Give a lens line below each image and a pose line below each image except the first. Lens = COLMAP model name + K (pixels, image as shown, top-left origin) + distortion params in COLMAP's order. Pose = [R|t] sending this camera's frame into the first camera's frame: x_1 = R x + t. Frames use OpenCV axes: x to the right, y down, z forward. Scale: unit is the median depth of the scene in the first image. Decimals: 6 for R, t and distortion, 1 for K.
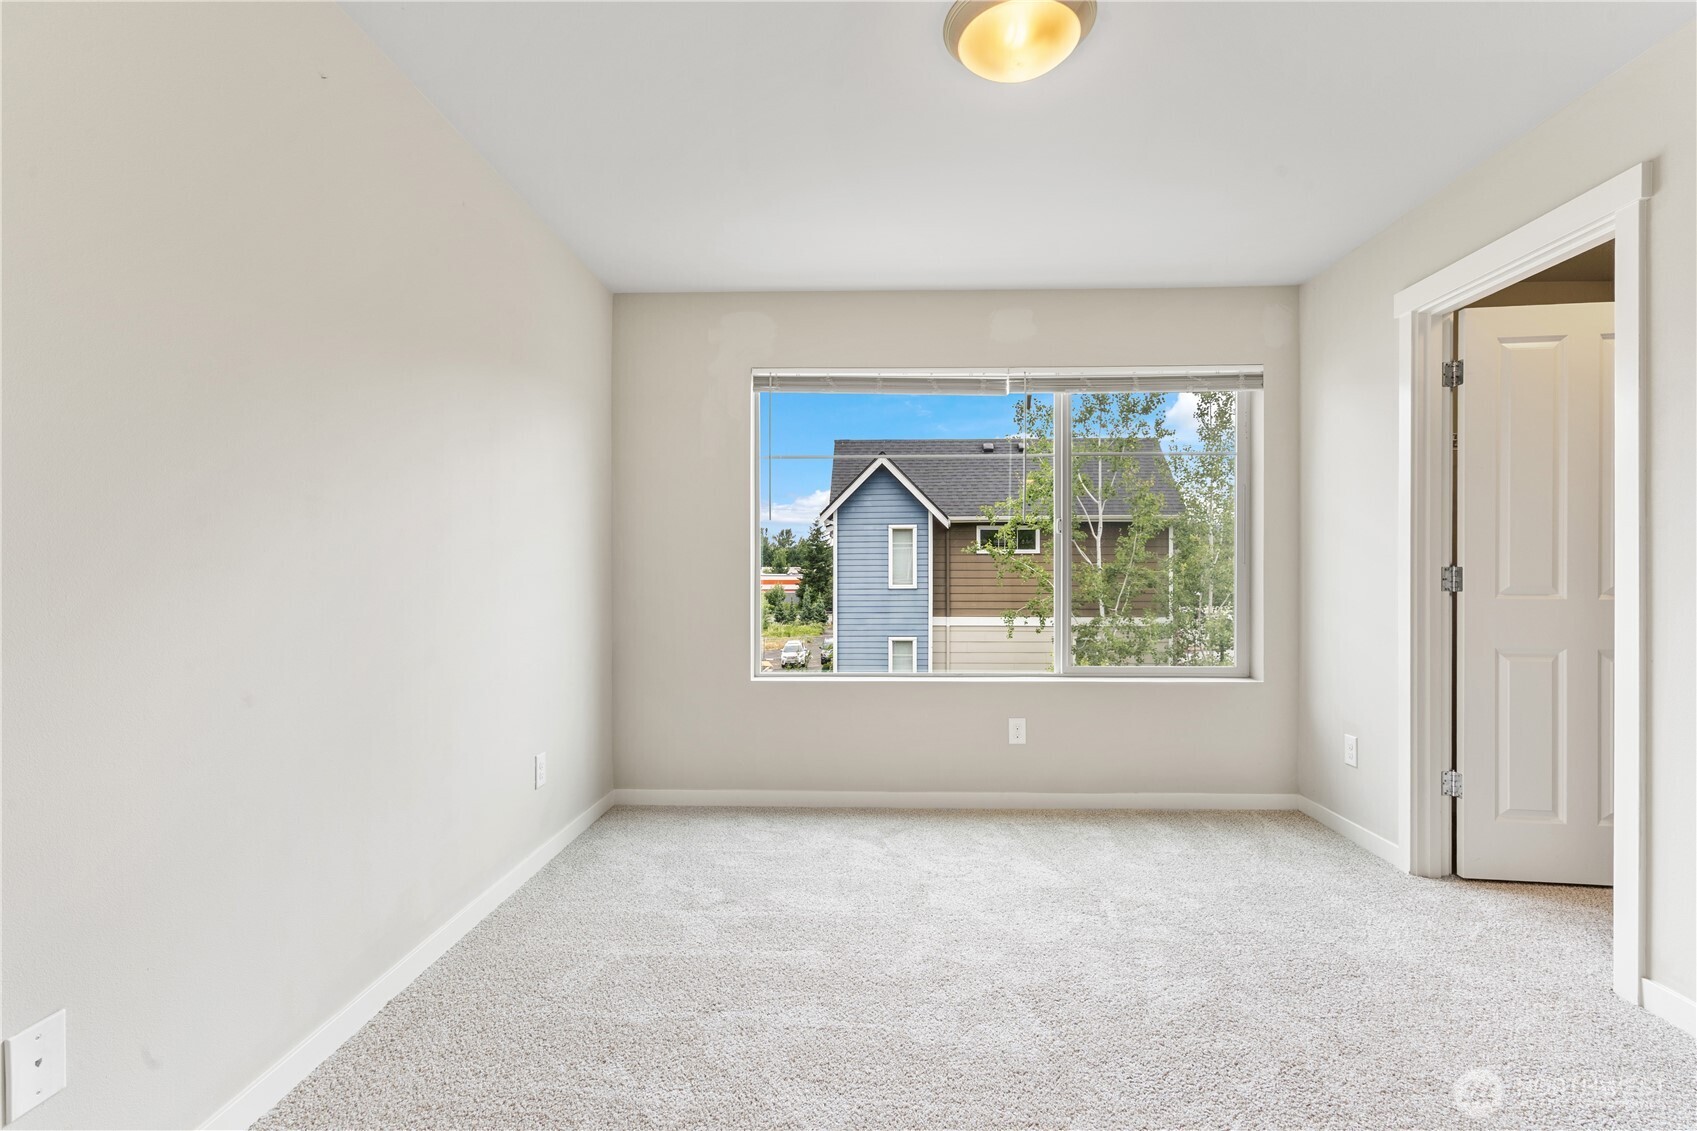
lens RADIAL K [[765.9, 0, 854.3], [0, 765.9, 572.3], [0, 0, 1]] dist [-0.003323, 0.000480]
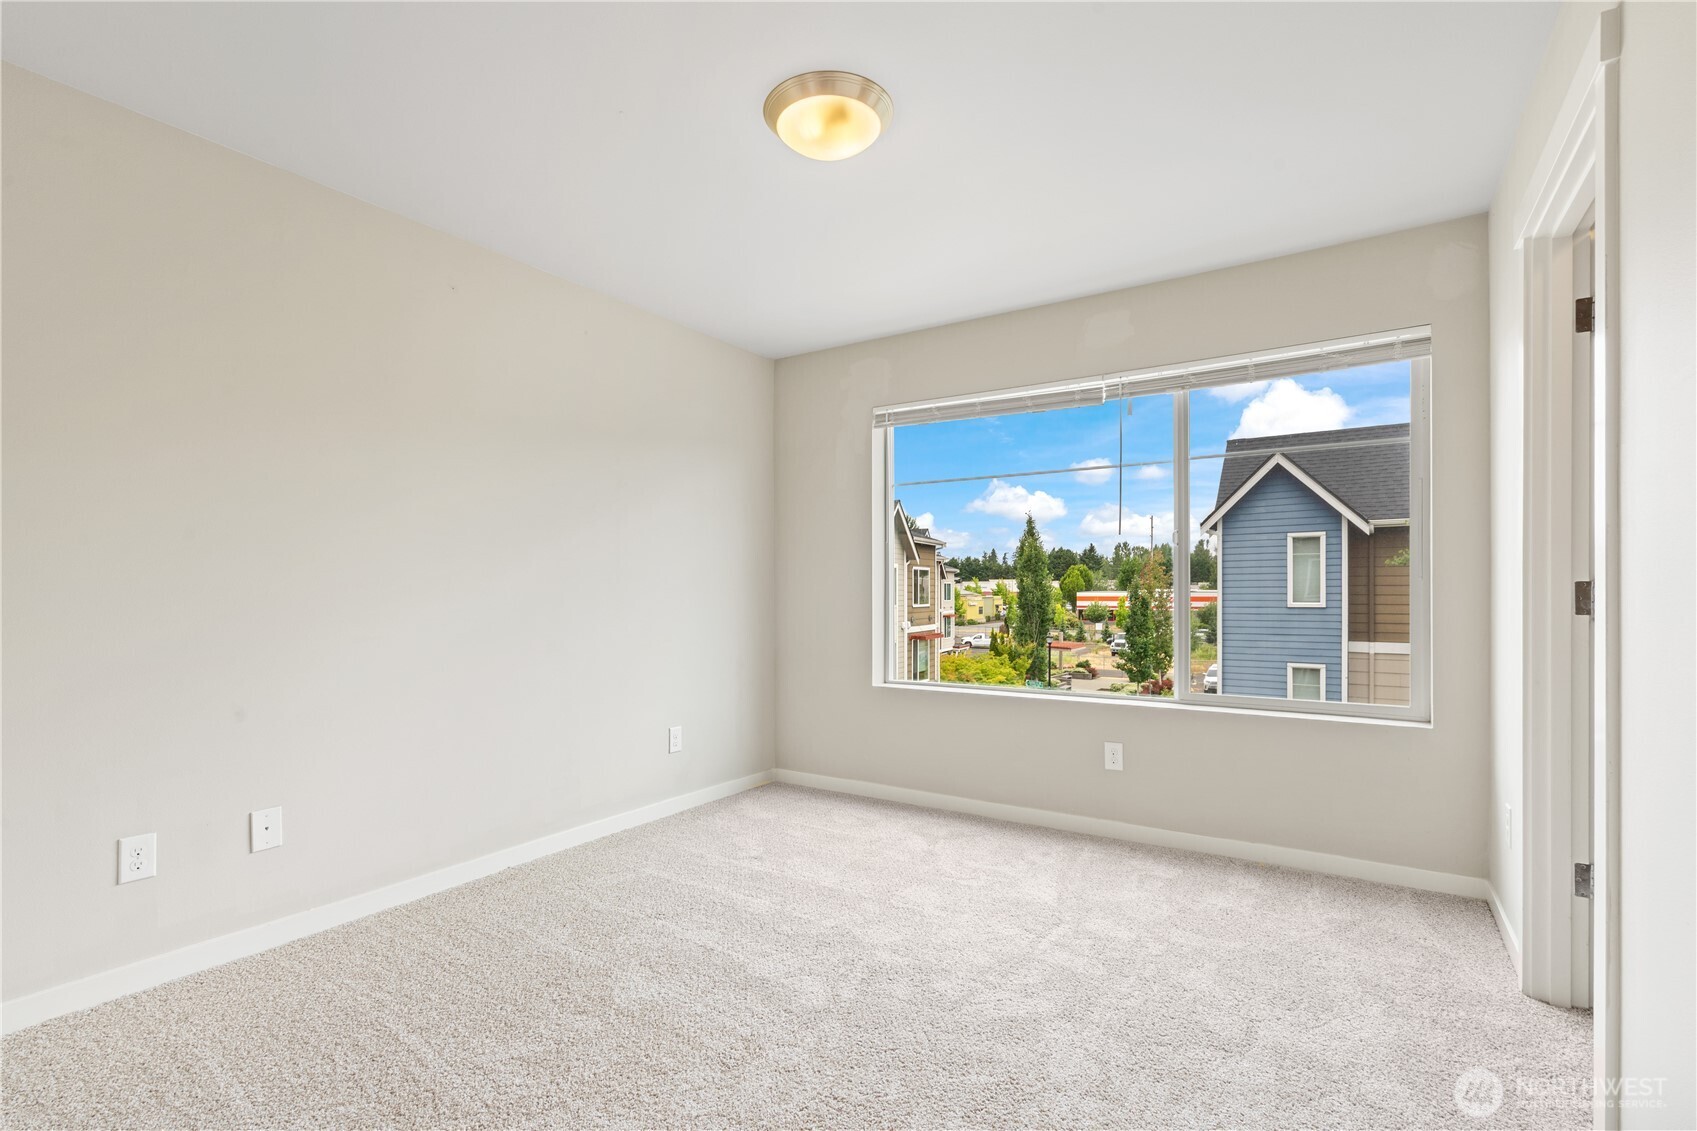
lens RADIAL K [[773.1, 0, 852.9], [0, 773.1, 591.8], [0, 0, 1]] dist [-0.002500, 0.000241]
pose [[0.855889, 0.000864, -0.517159, 0.231769], [0.001572, 0.999990, 0.004272, -0.000802], [0.517157, -0.004470, 0.855879, 0.006791]]
